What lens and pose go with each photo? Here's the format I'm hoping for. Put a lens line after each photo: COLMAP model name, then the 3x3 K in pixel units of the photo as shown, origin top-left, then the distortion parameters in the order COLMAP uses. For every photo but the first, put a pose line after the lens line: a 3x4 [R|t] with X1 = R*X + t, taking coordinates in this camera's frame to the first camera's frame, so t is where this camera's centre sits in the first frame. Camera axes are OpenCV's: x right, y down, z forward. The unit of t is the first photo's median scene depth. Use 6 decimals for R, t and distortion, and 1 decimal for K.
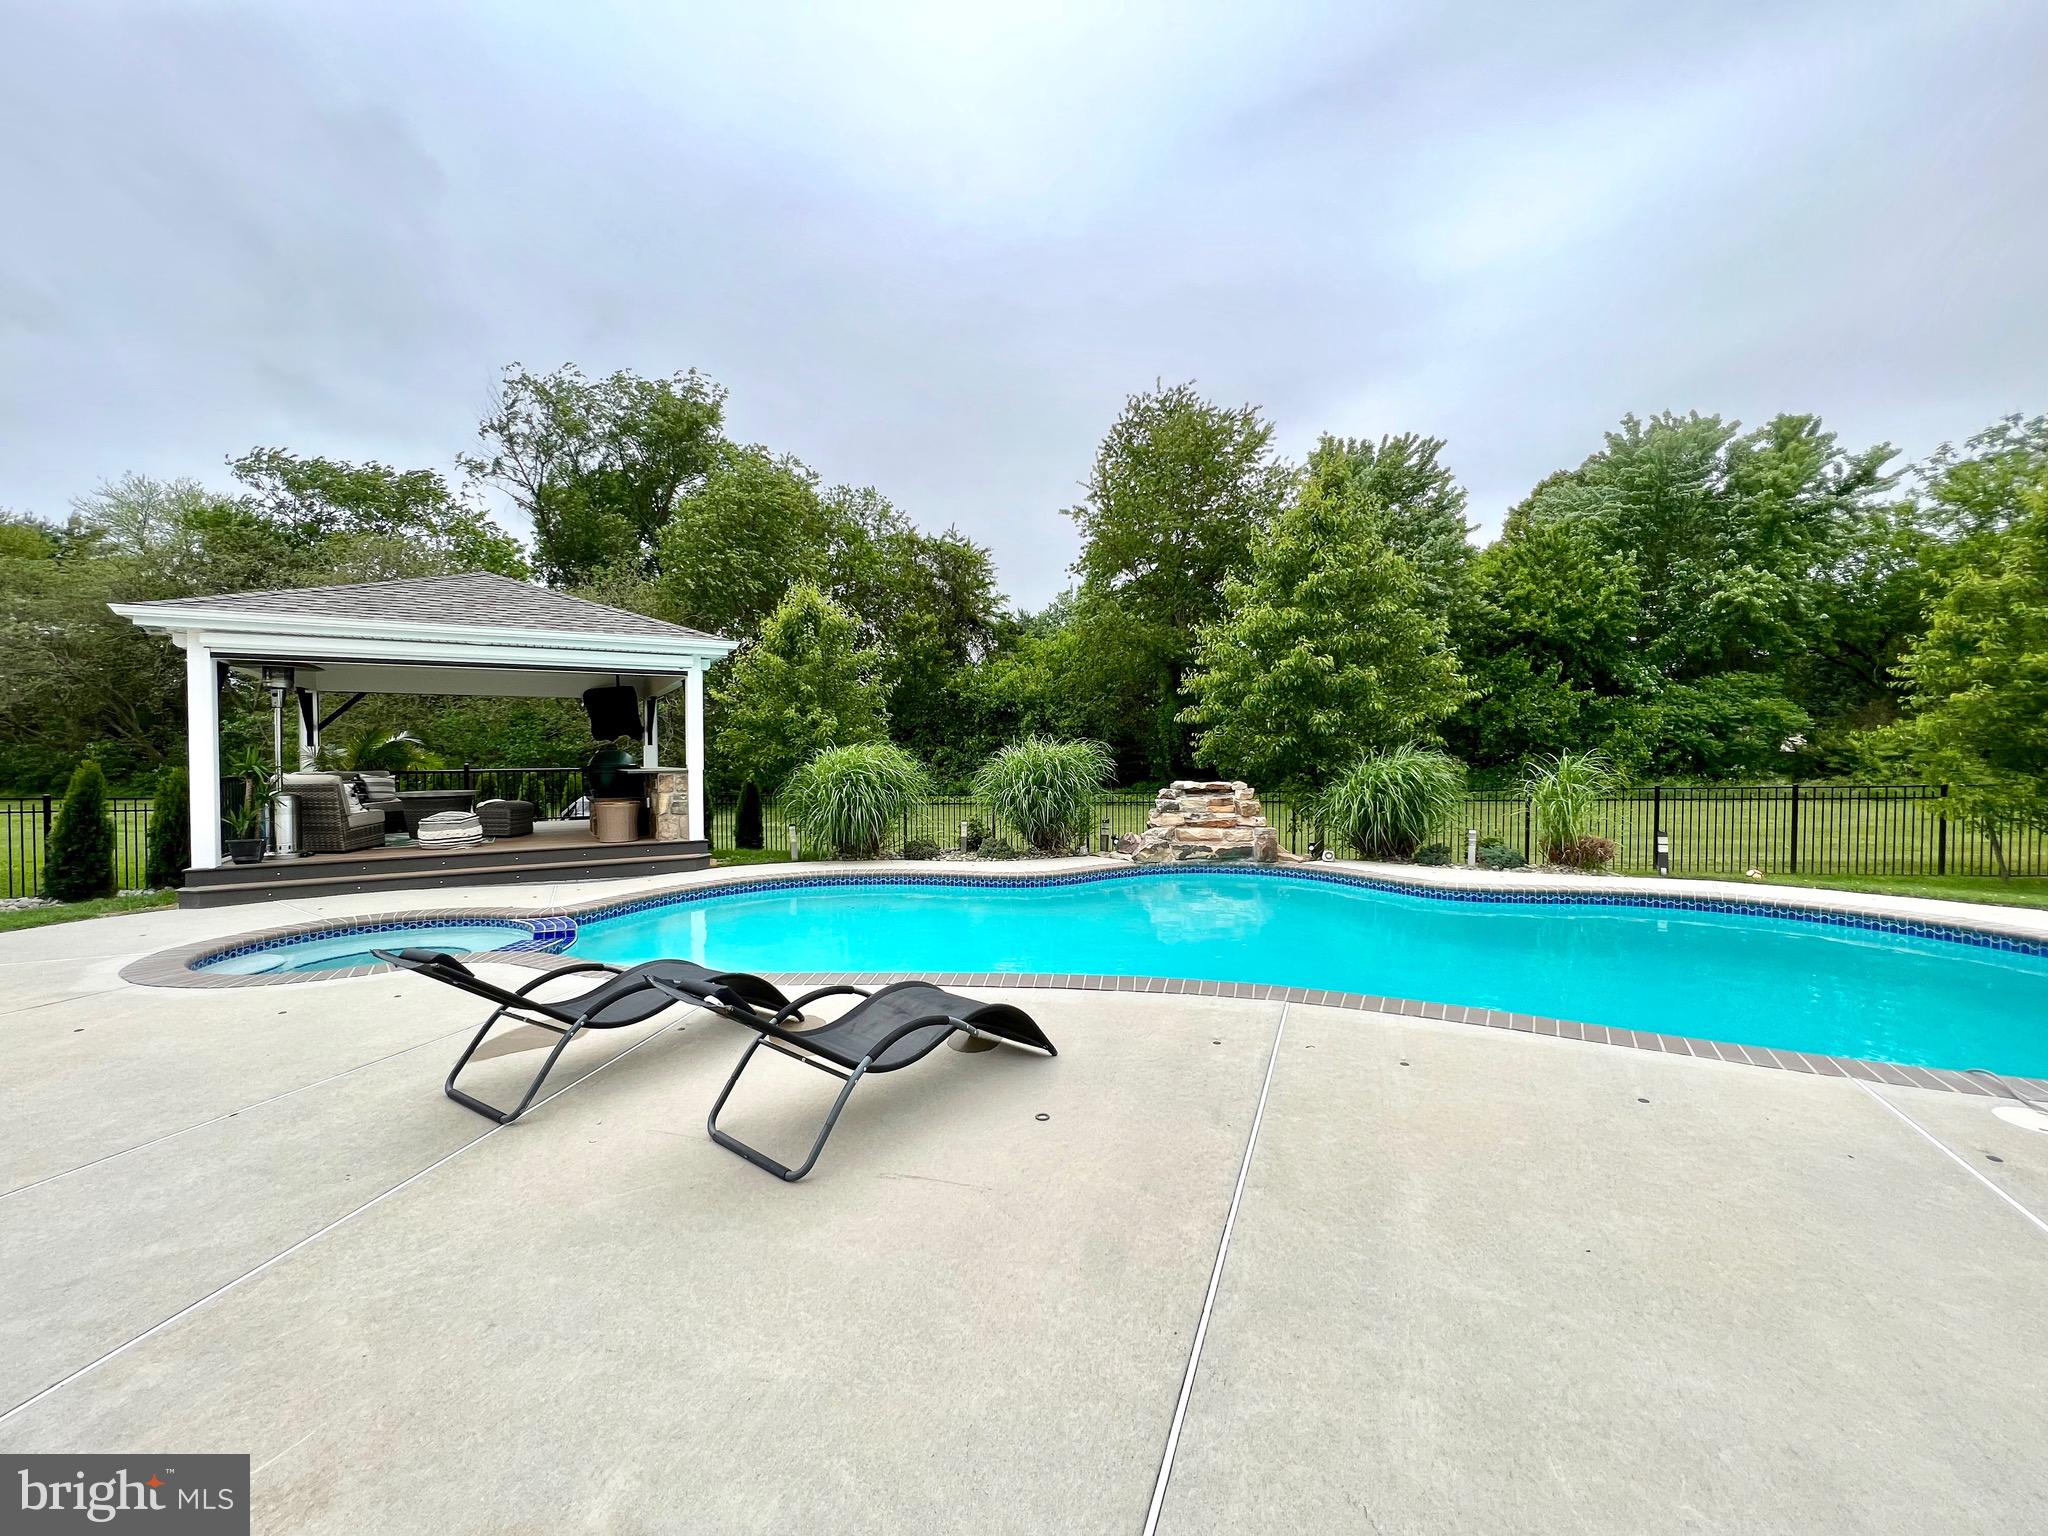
lens RADIAL K [[792.0, 0, 1024.0], [0, 792.0, 768.0], [0, 0, 1]] dist [0.001406, 0.000098]
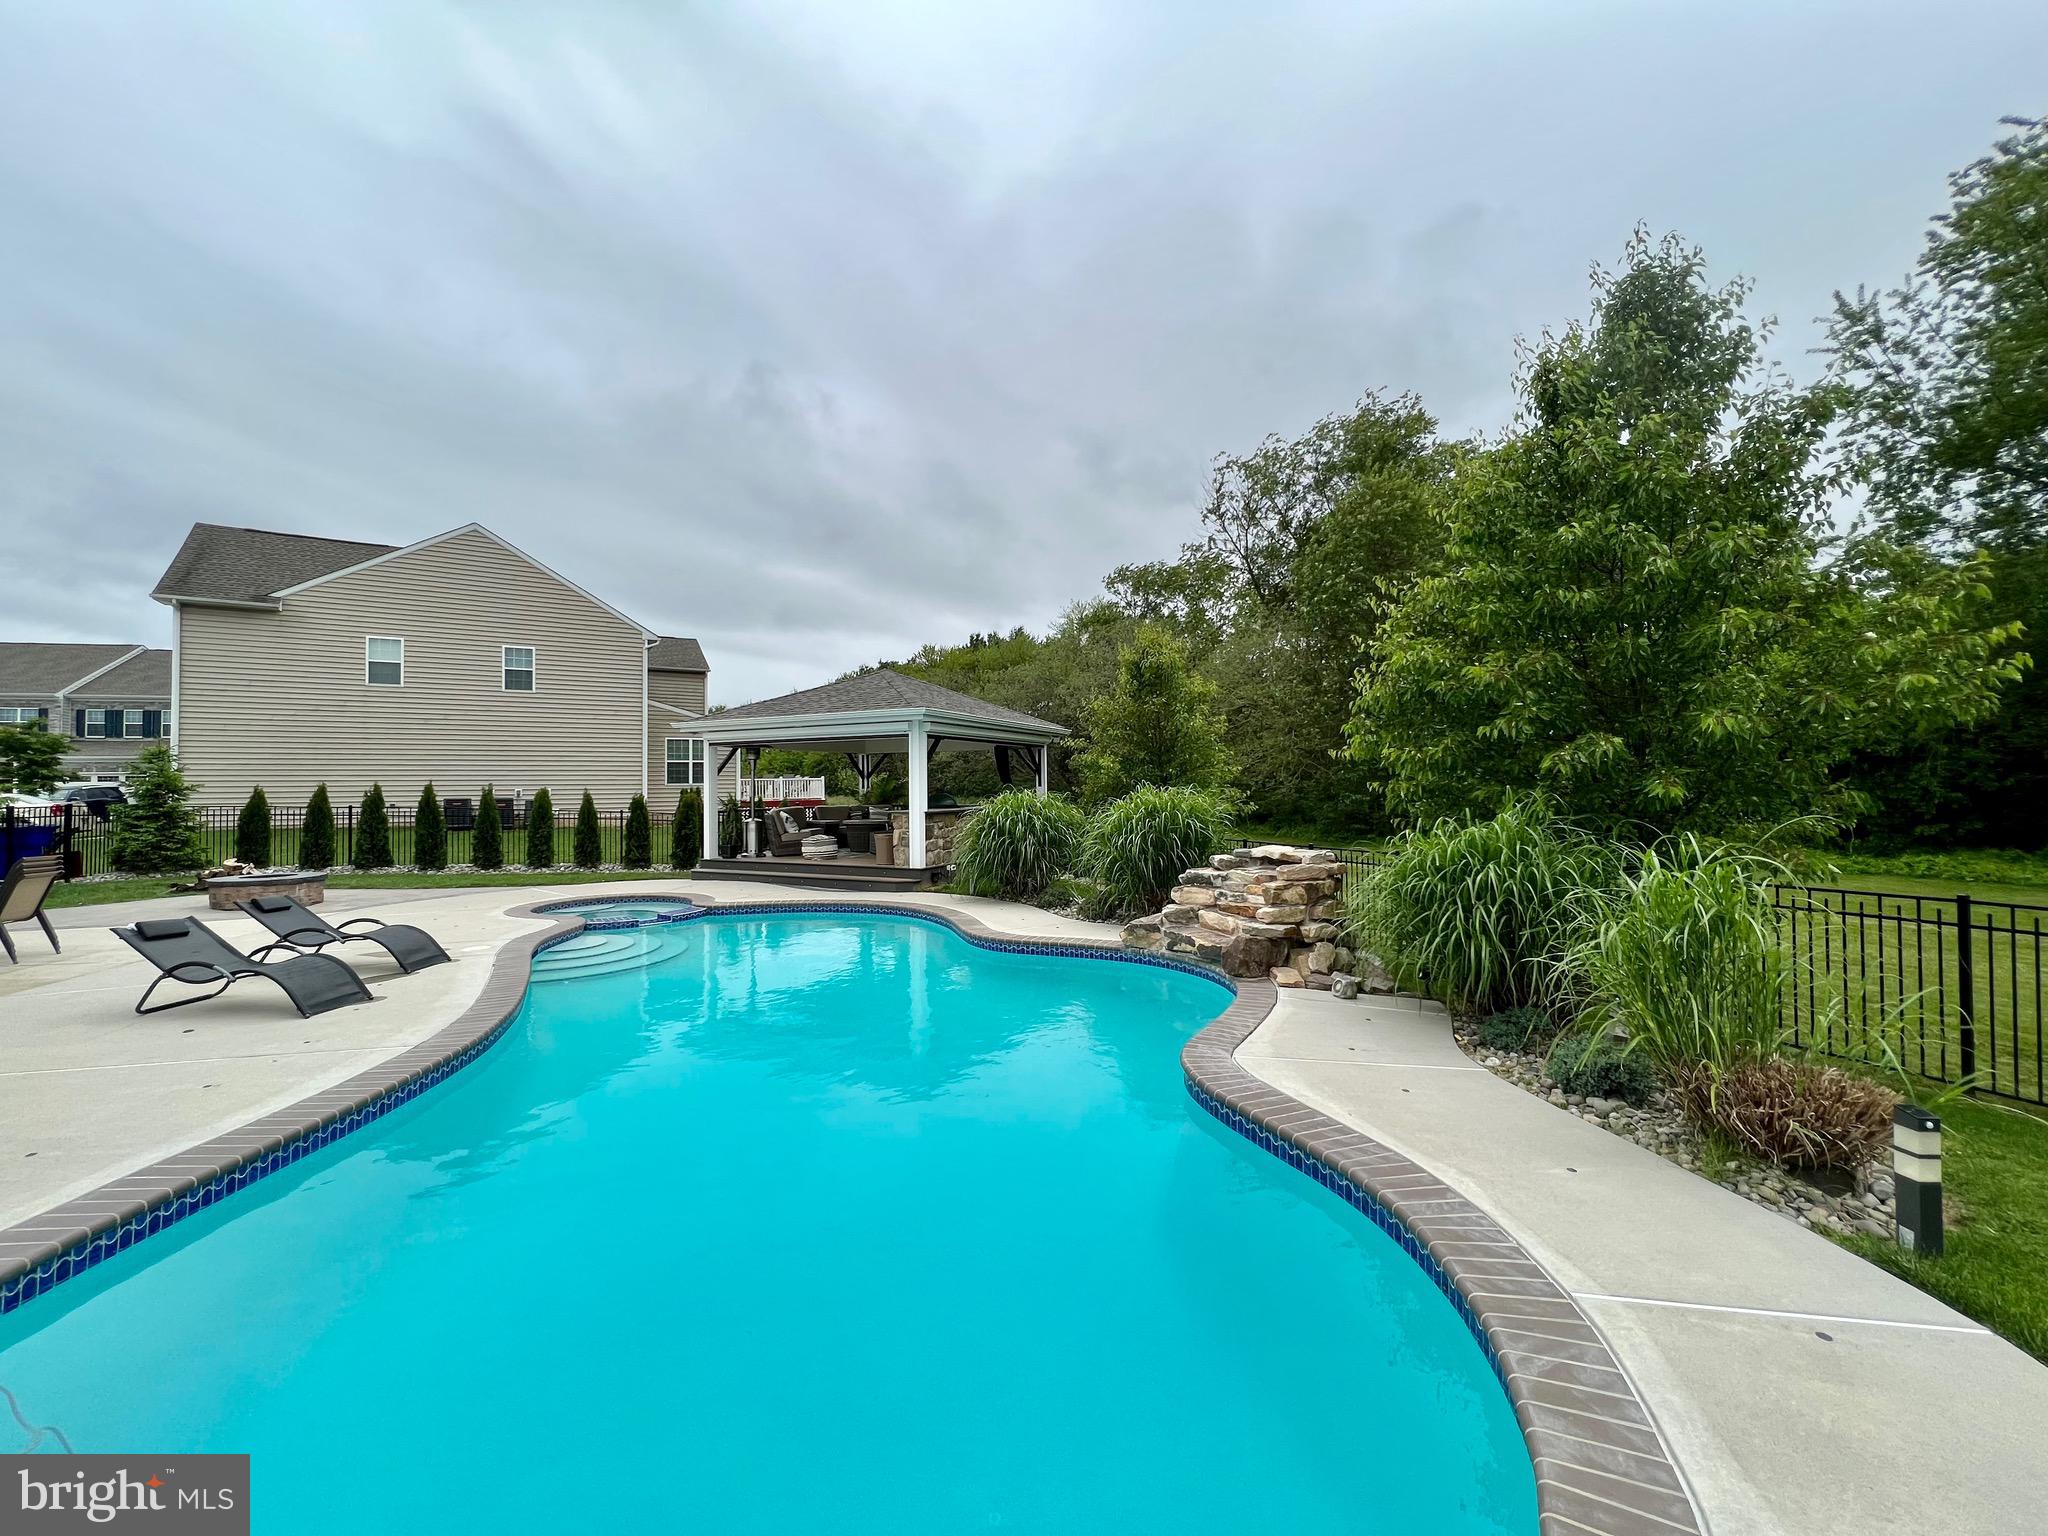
lens RADIAL K [[792.0, 0, 1024.0], [0, 792.0, 768.0], [0, 0, 1]] dist [0.001406, 0.000098]
pose [[0.581176, -0.015930, -0.813622, 0.136785], [-0.009810, 0.999599, -0.026578, -0.006516], [0.813719, 0.023428, 0.580786, 0.085085]]
